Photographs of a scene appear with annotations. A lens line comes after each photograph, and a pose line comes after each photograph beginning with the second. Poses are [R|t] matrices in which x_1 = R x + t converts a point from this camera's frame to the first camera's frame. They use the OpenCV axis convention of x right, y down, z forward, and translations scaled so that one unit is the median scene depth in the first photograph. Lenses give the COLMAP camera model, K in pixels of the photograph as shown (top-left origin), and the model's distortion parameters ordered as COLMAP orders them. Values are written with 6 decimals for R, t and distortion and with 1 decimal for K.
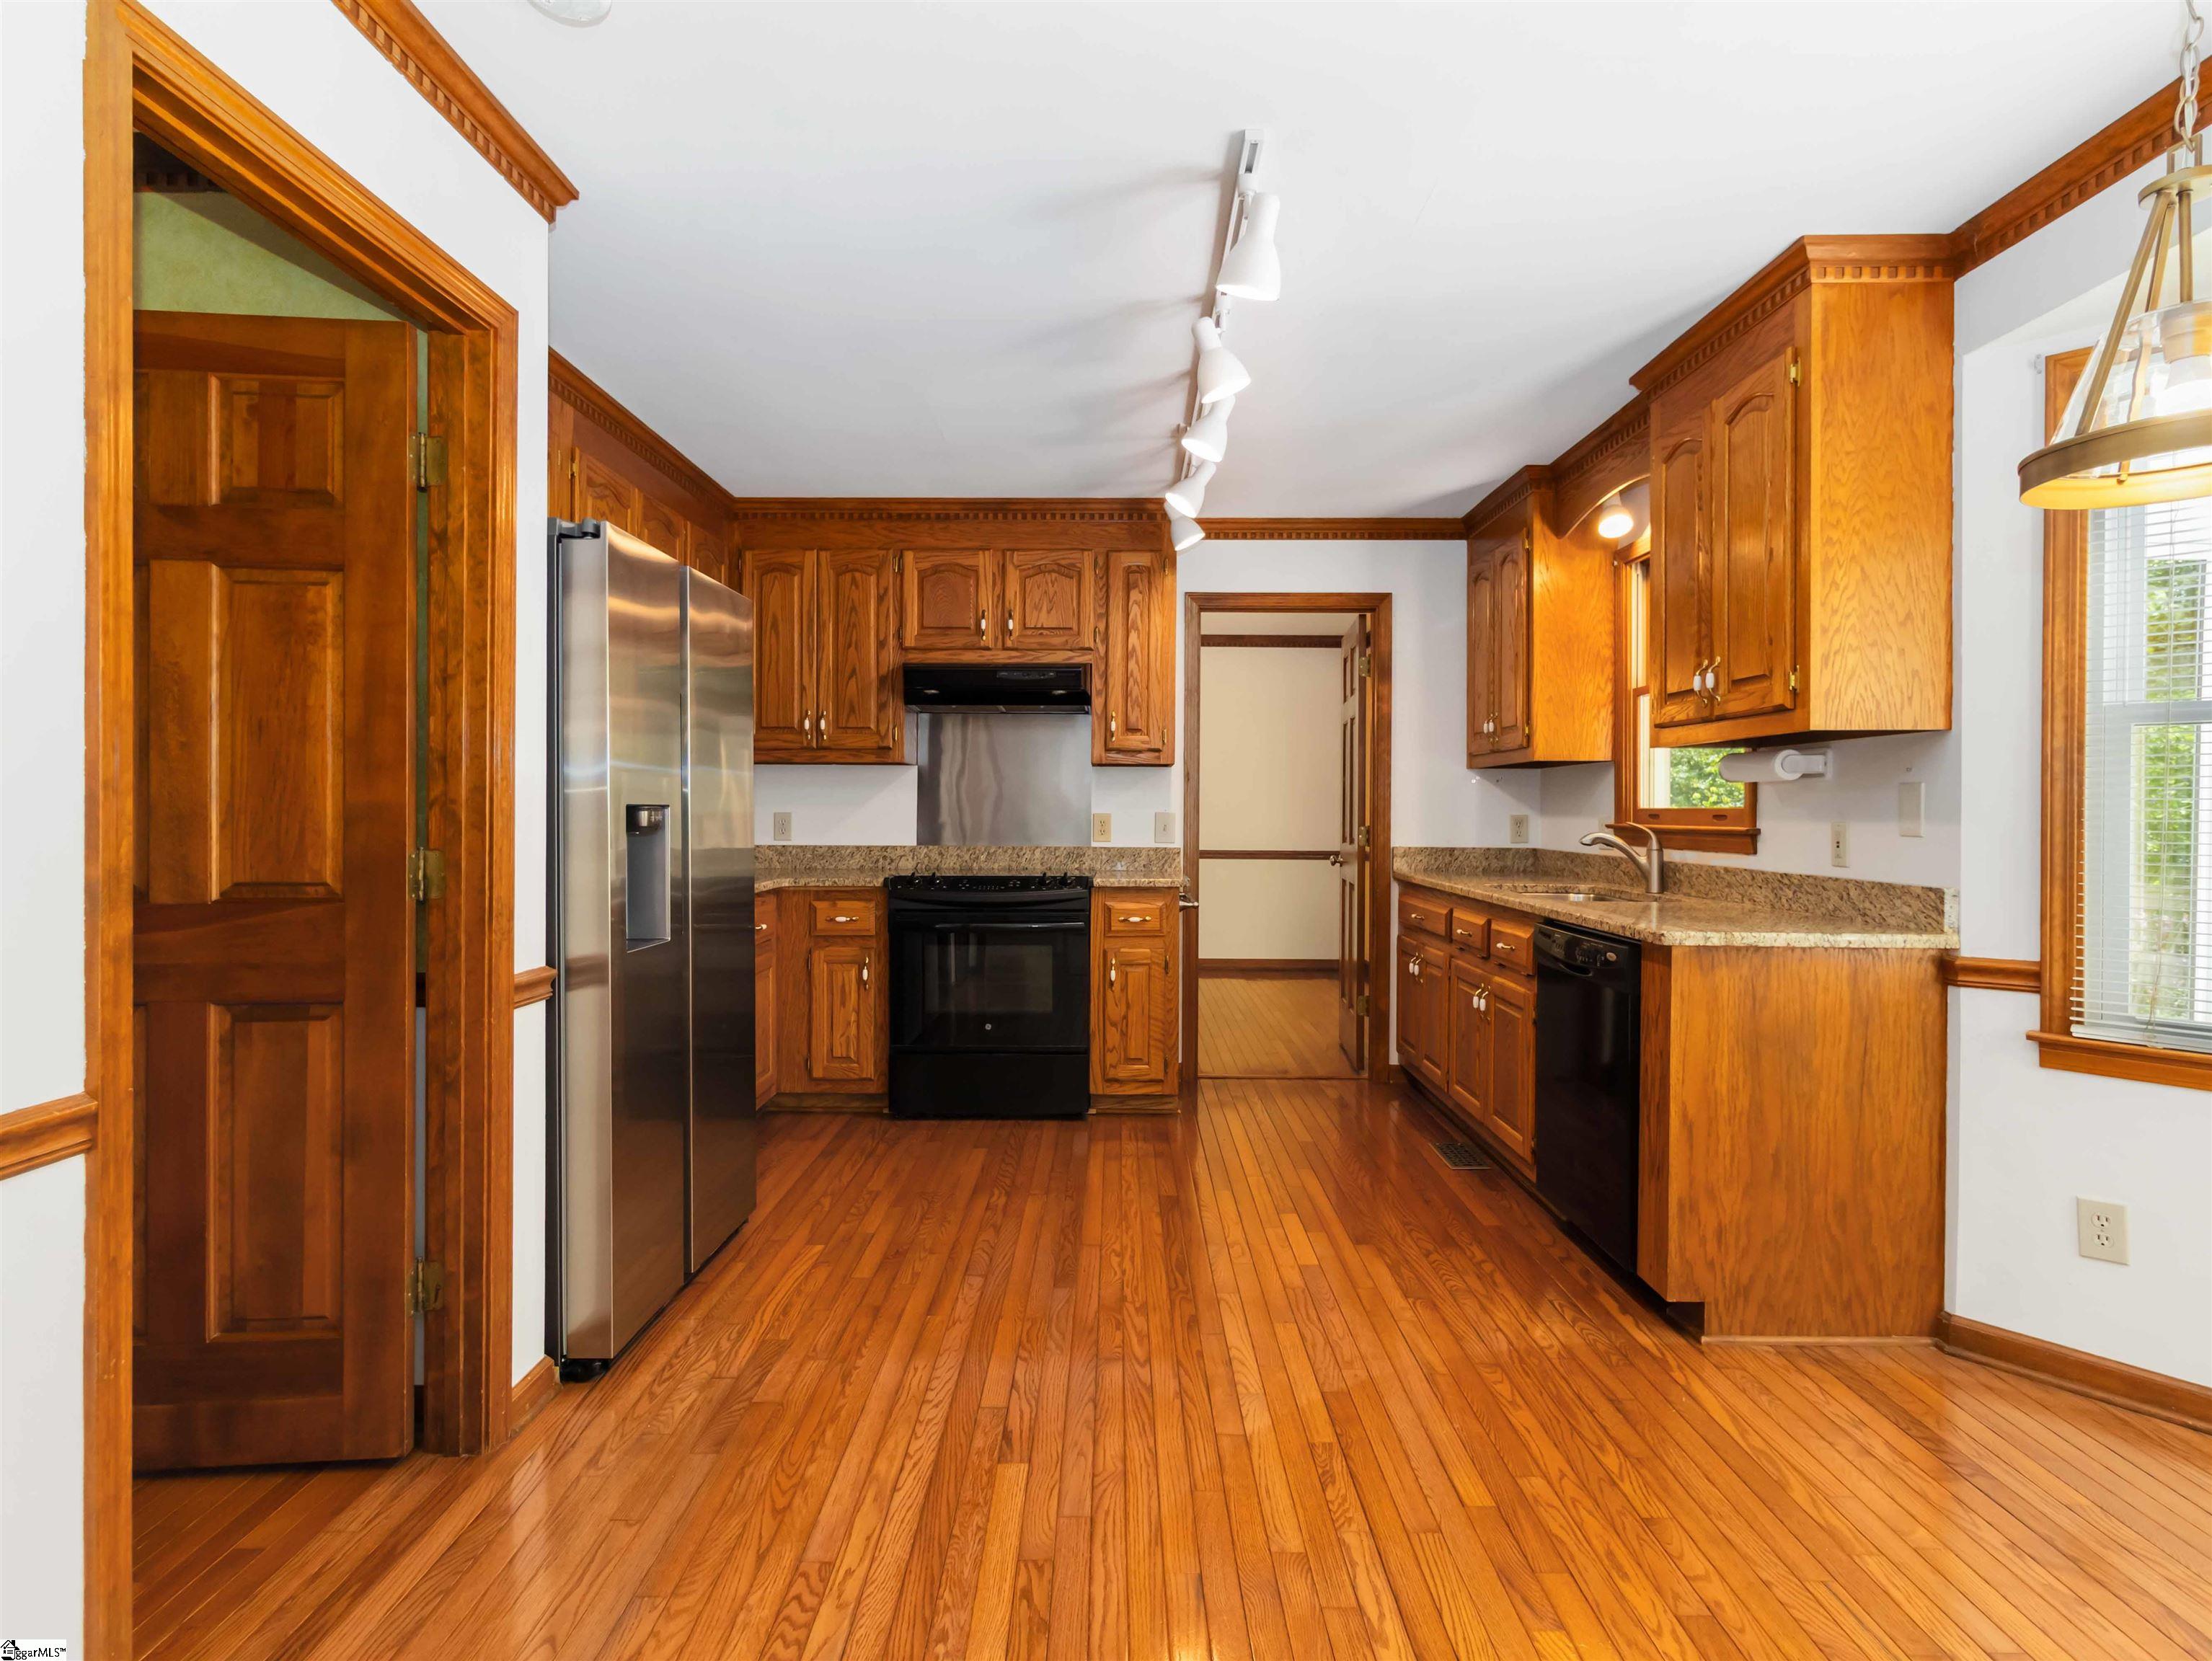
lens RADIAL K [[1172.8, 0, 1113.7], [0, 1172.8, 824.4], [0, 0, 1]] dist [-0.000316, 0.003403]
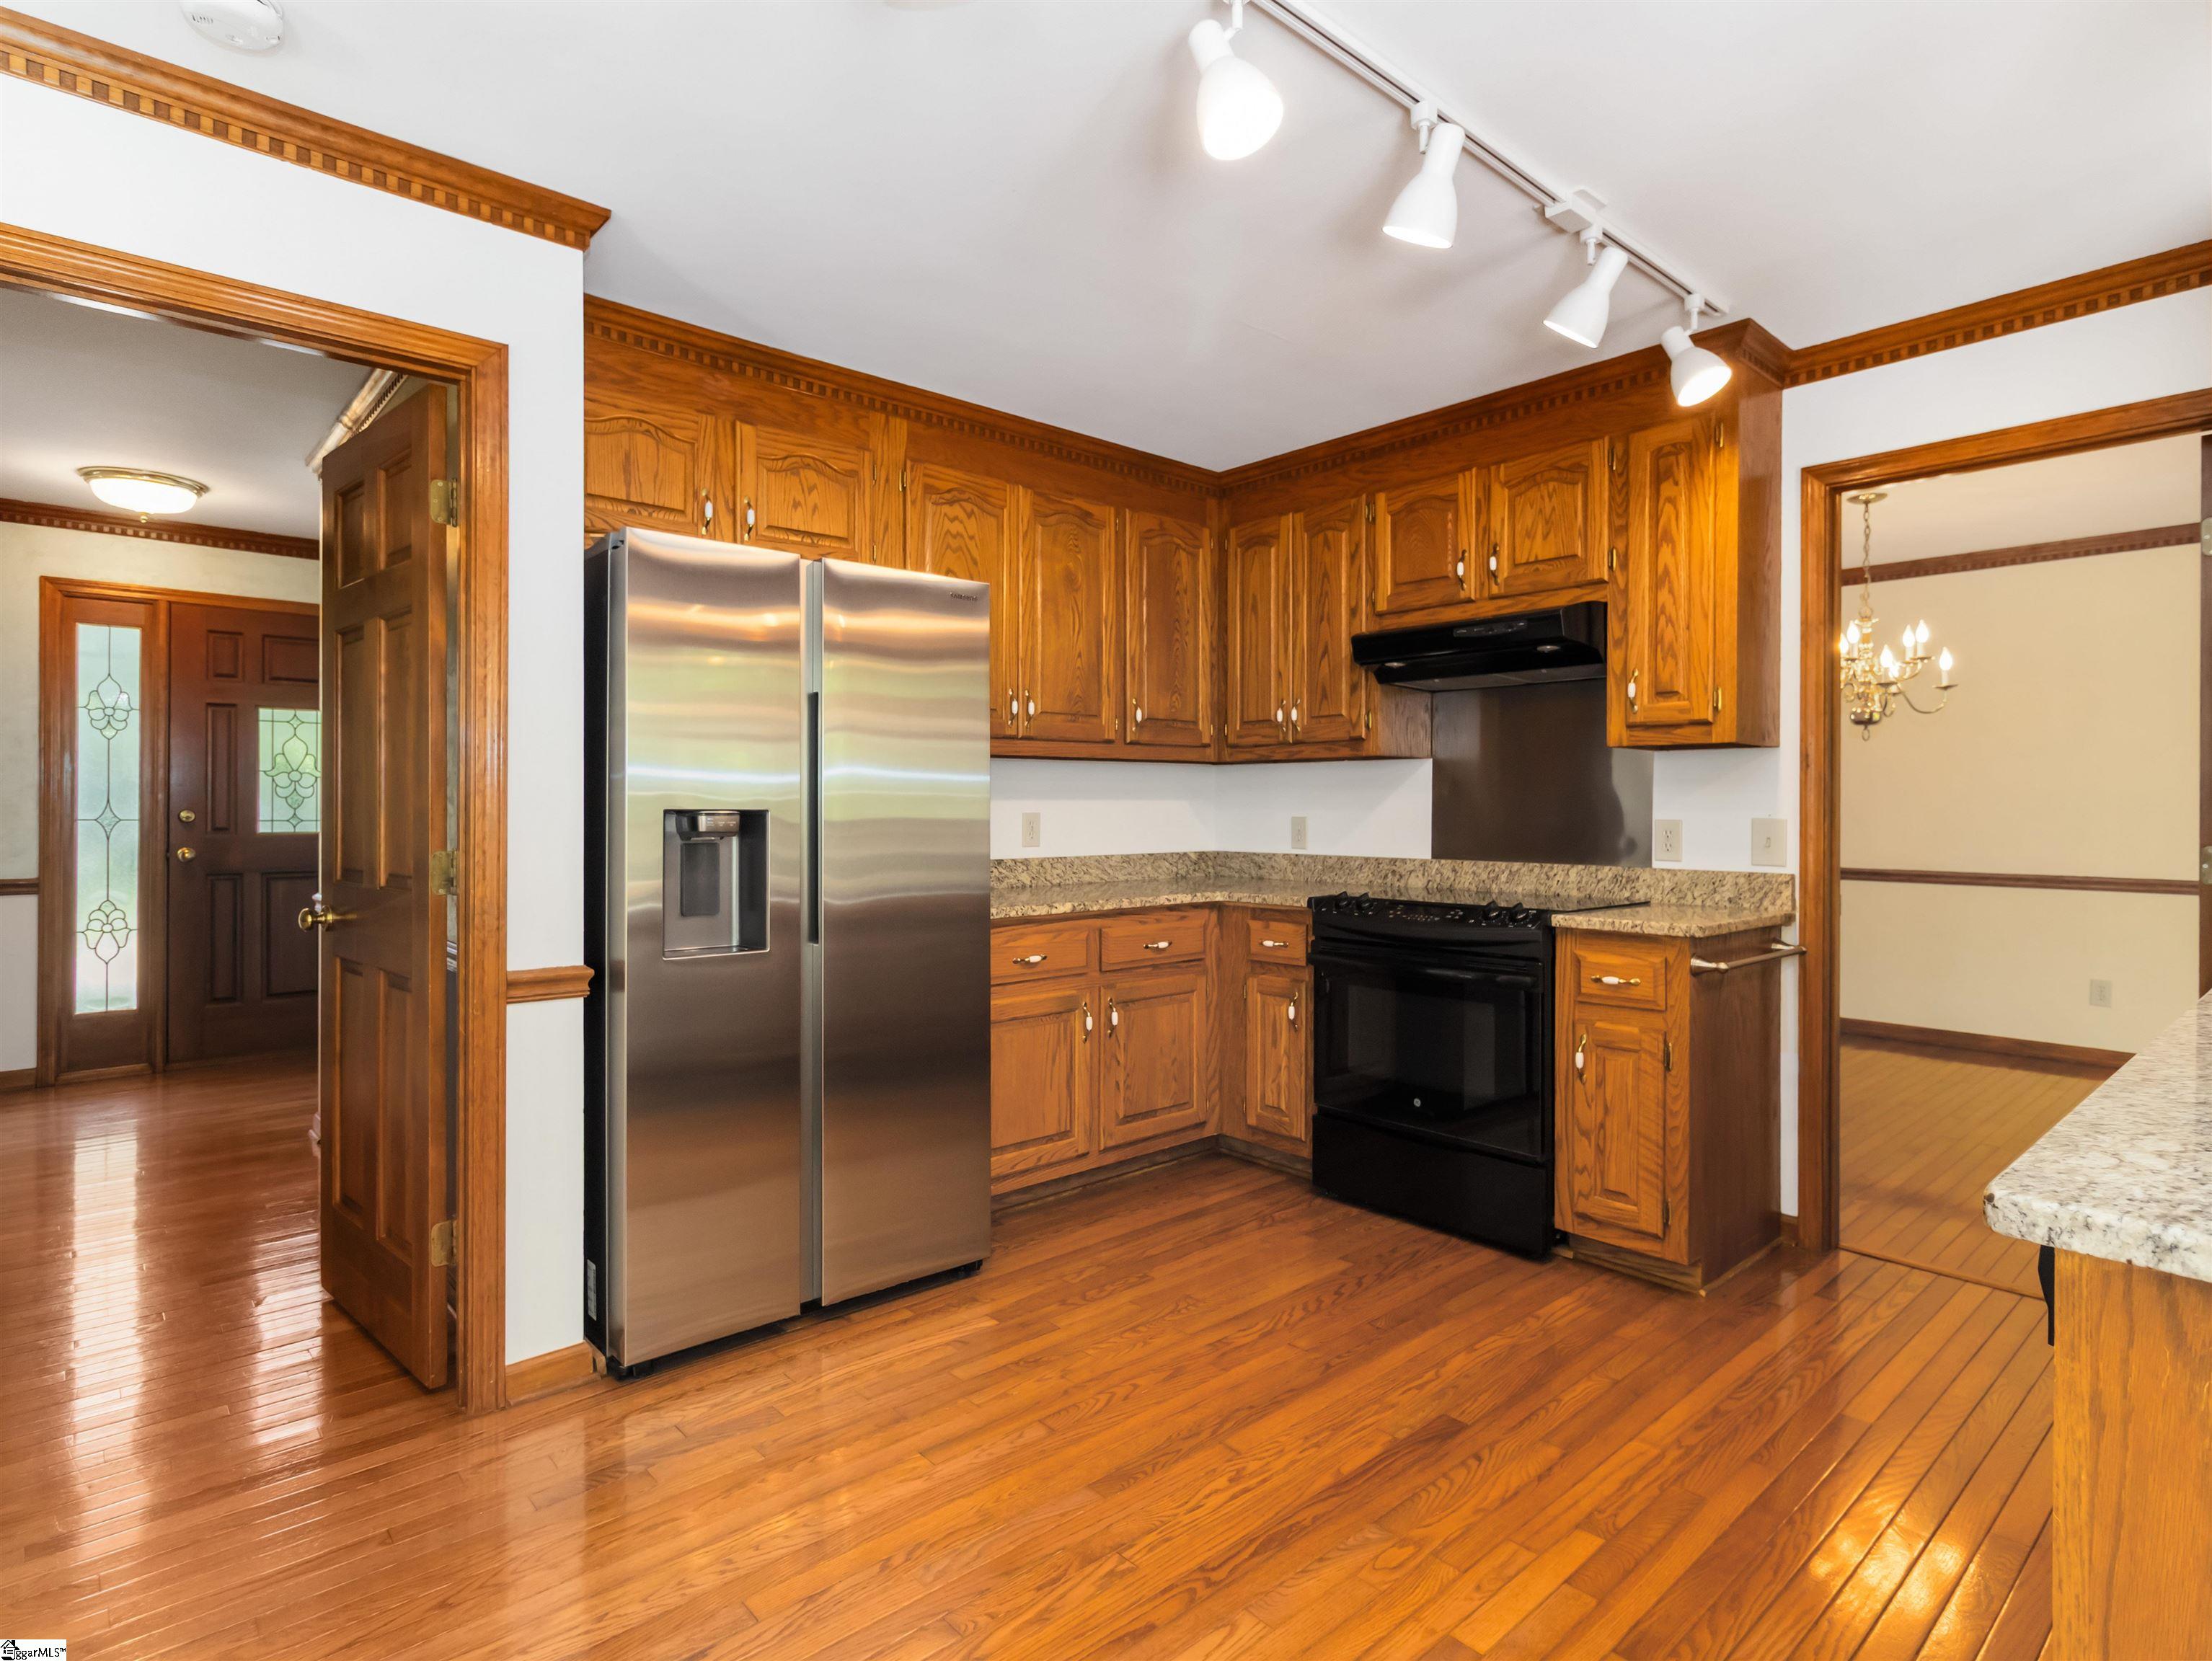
lens RADIAL K [[1172.8, 0, 1107.7], [0, 1172.8, 815.2], [0, 0, 1]] dist [-0.000316, 0.003403]
pose [[0.667683, 0.001438, -0.744445, 0.299584], [-0.009271, 0.999937, -0.006383, -0.004765], [0.744388, 0.011164, 0.667654, 0.325797]]
